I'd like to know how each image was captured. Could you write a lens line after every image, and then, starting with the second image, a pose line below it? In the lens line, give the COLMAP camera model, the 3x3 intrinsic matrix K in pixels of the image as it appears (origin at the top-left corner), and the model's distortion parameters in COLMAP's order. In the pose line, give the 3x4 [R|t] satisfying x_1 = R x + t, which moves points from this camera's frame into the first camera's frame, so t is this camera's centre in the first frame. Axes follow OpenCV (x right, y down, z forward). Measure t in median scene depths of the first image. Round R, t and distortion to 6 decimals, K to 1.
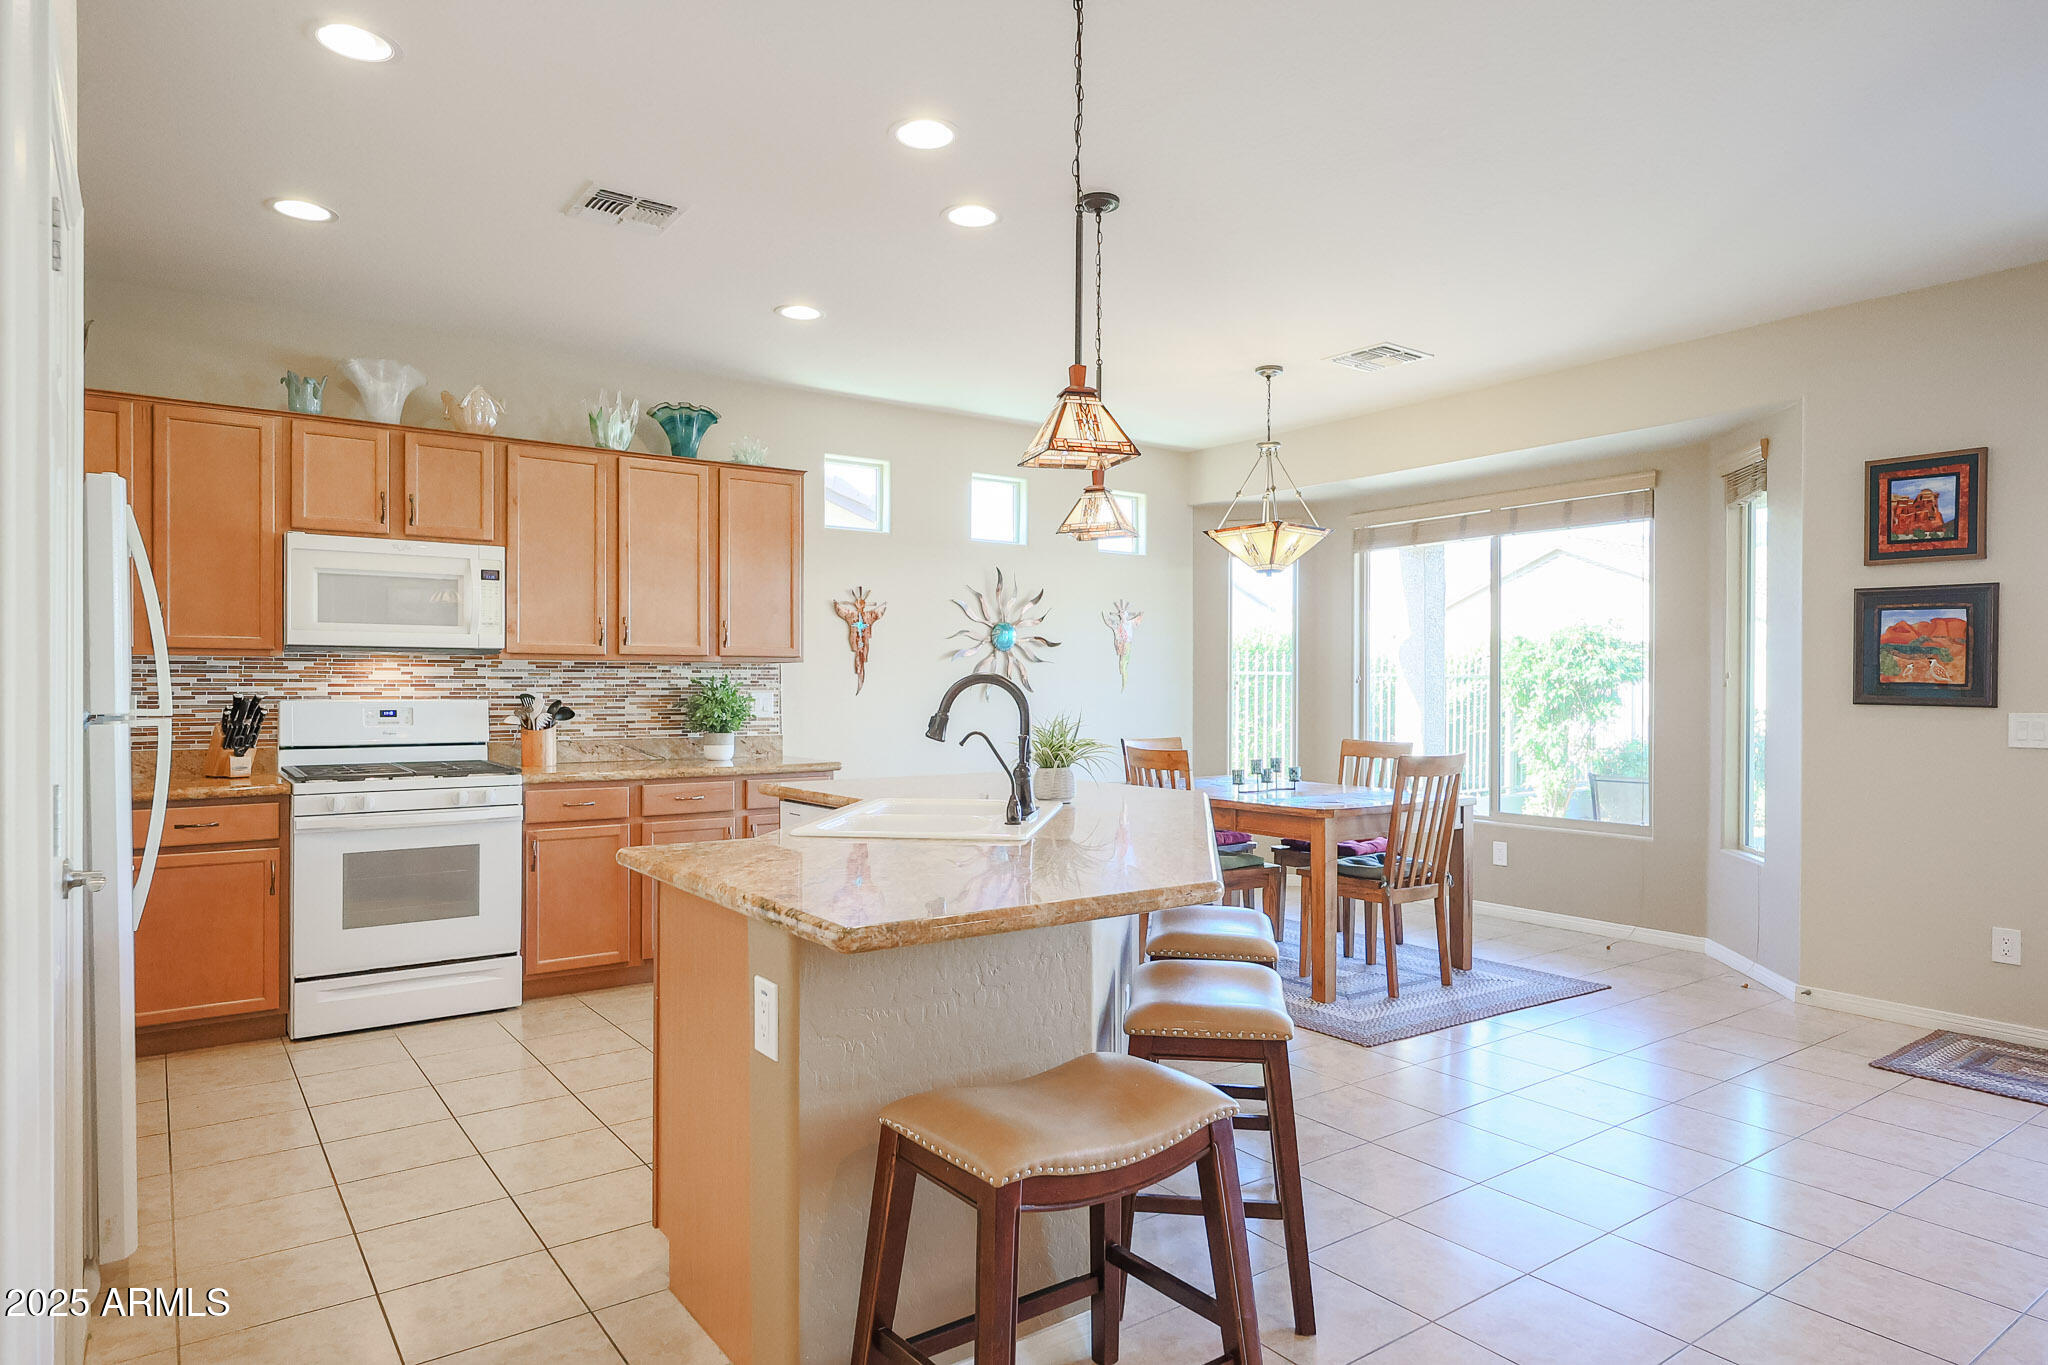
lens RADIAL K [[1182.6, 0, 1017.0], [0, 1182.6, 689.6], [0, 0, 1]] dist [-0.002396, 0.000127]
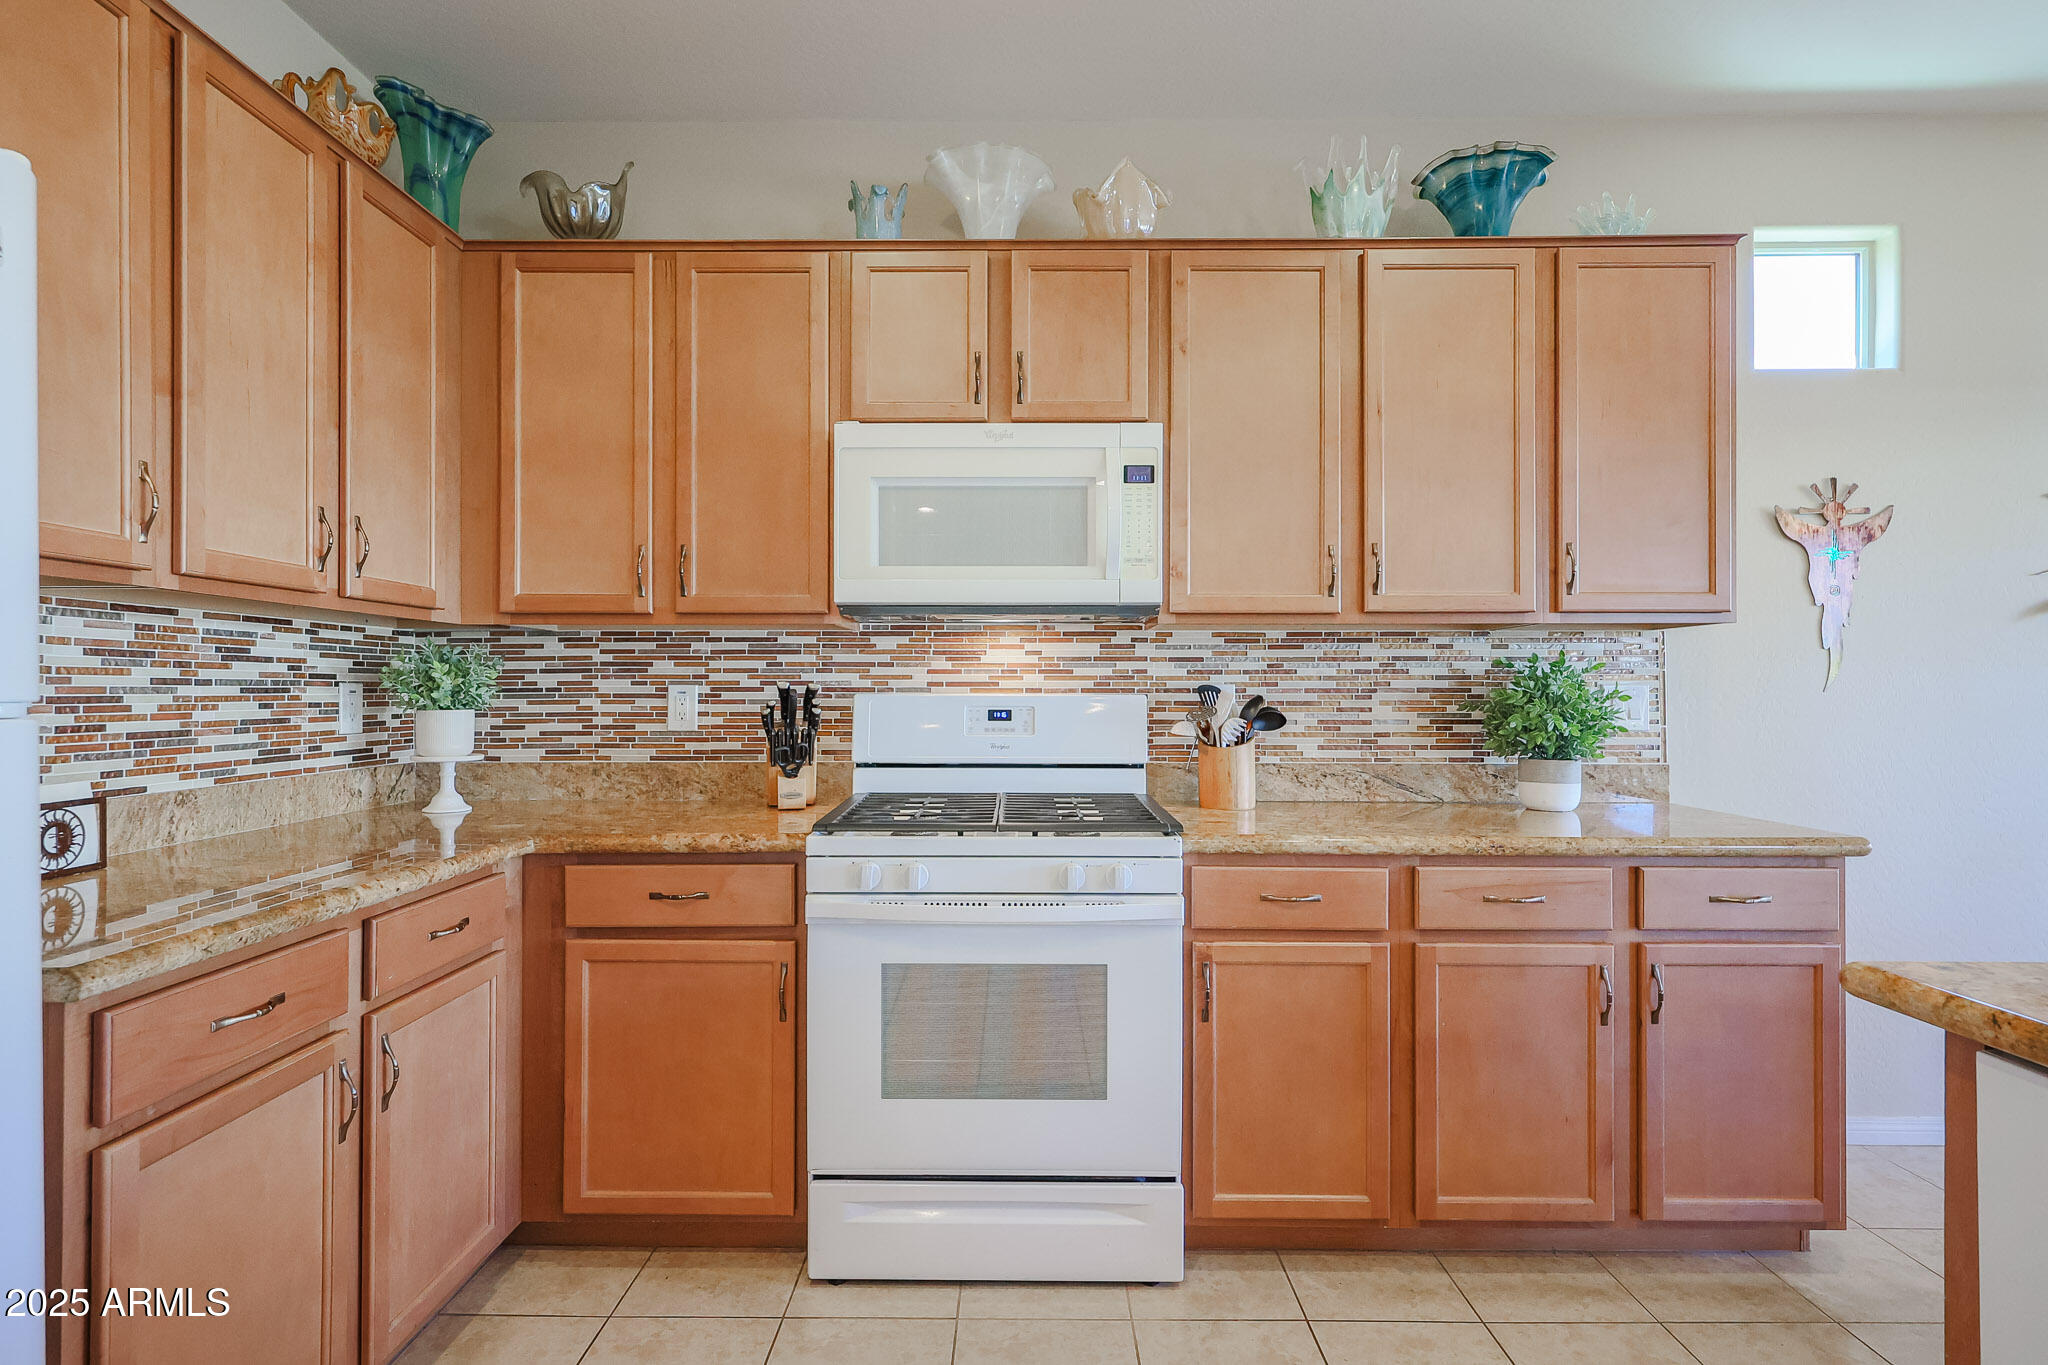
lens RADIAL K [[956.3, 0, 1024.0], [0, 956.3, 682.5], [0, 0, 1]] dist [0.001224, -0.001319]
pose [[0.801094, -0.004506, -0.598522, -0.209949], [-0.001623, 0.999952, -0.009700, 0.007528], [0.598537, 0.008742, 0.801048, 0.584606]]
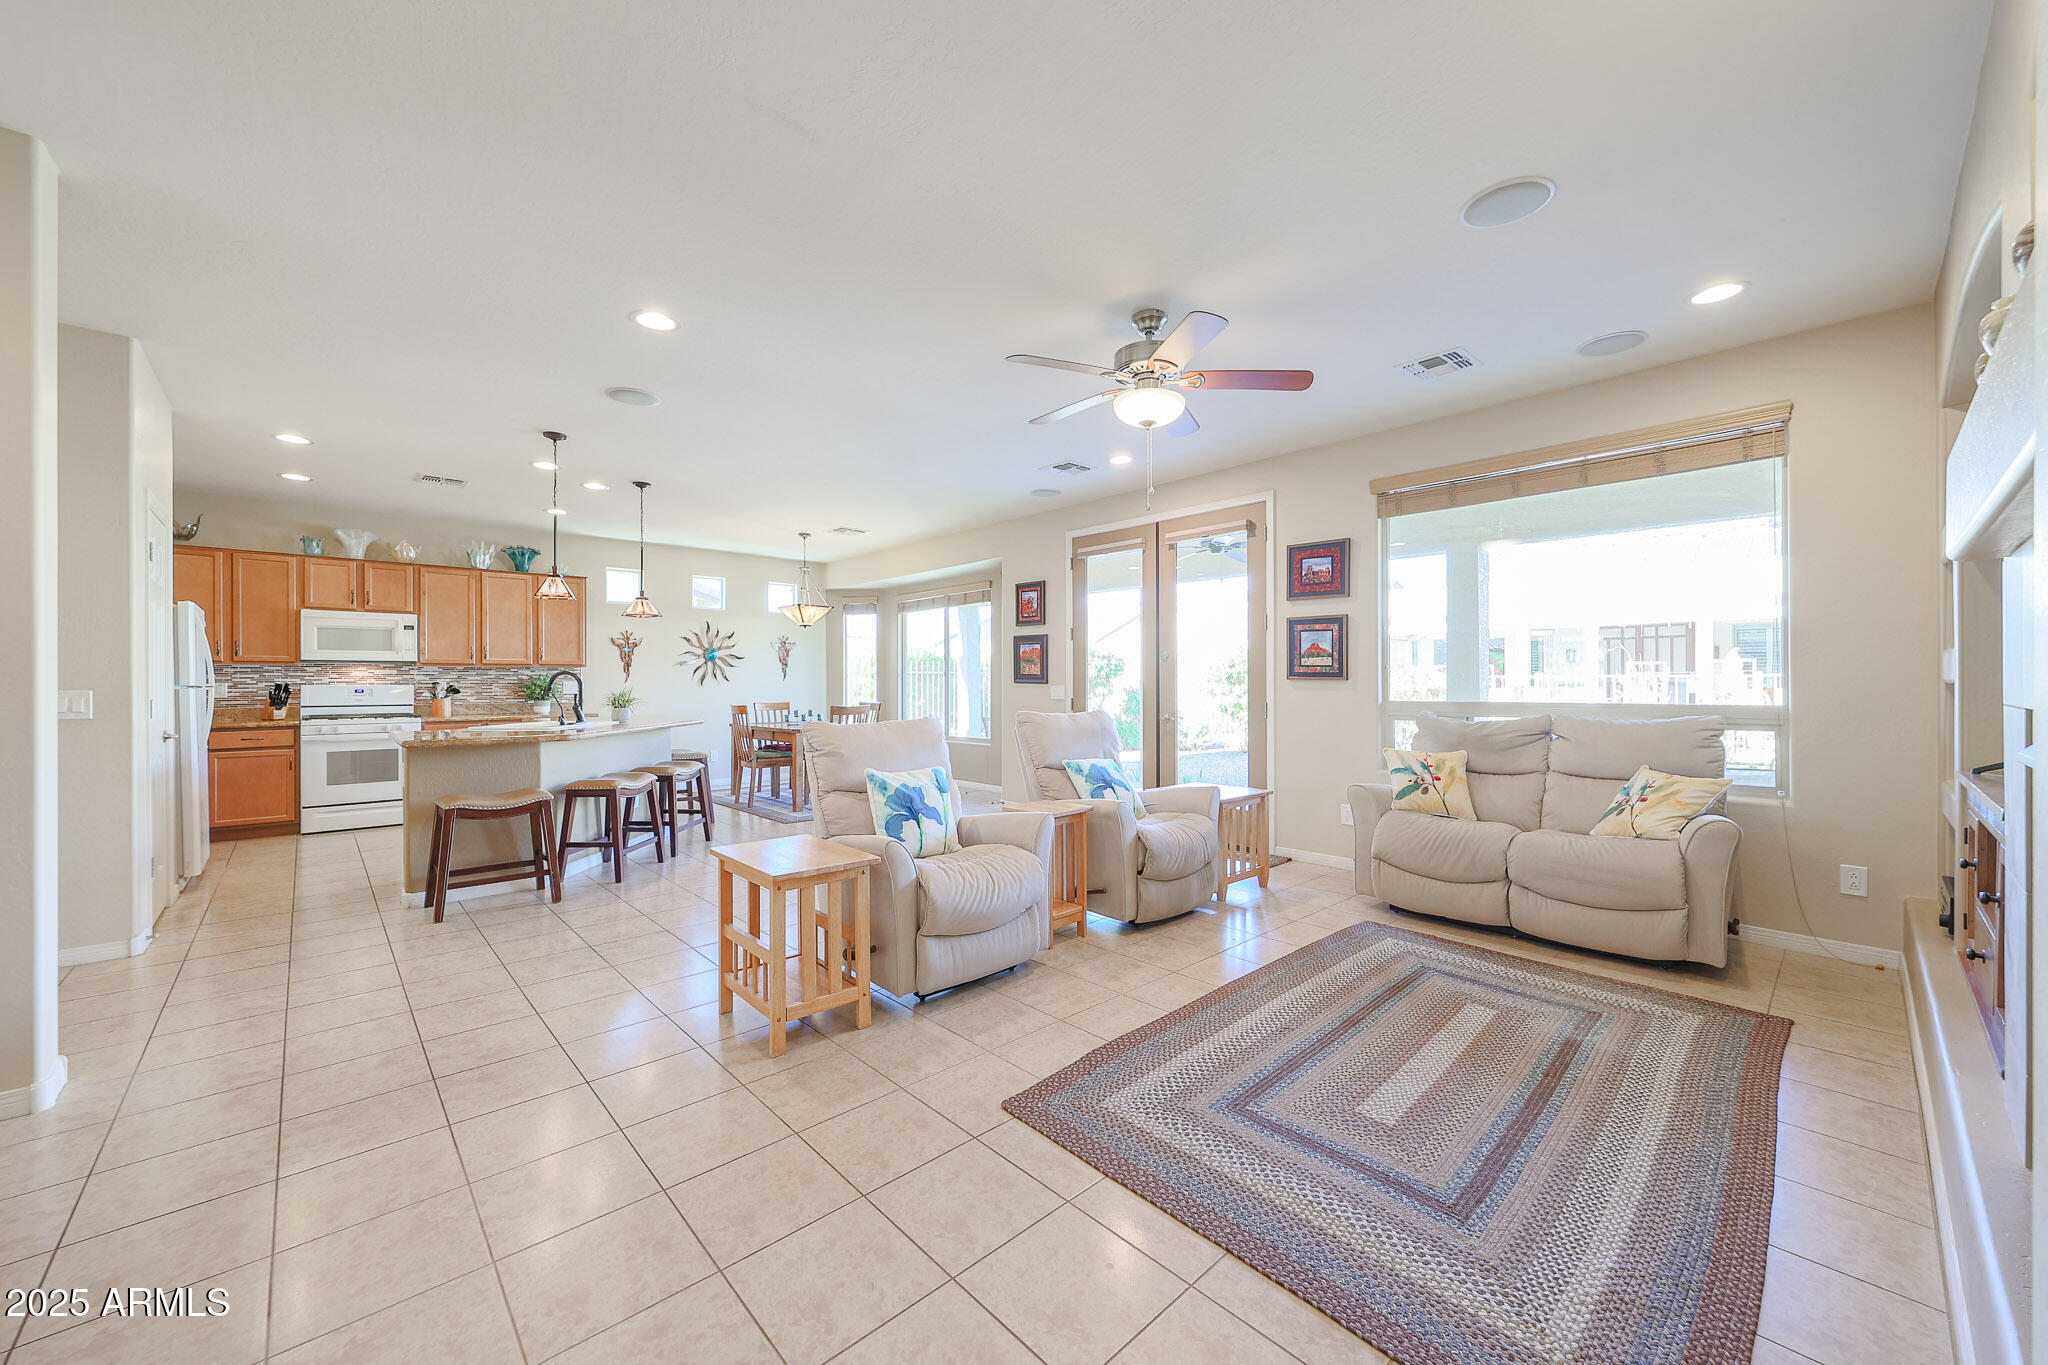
lens RADIAL K [[757.3, 0, 1016.5], [0, 757.3, 684.4], [0, 0, 1]] dist [-0.004194, -0.000161]
pose [[0.992494, -0.005370, 0.122178, 0.488881], [0.005462, 0.999985, -0.000419, 0.014798], [-0.122174, 0.001083, 0.992508, -0.516187]]
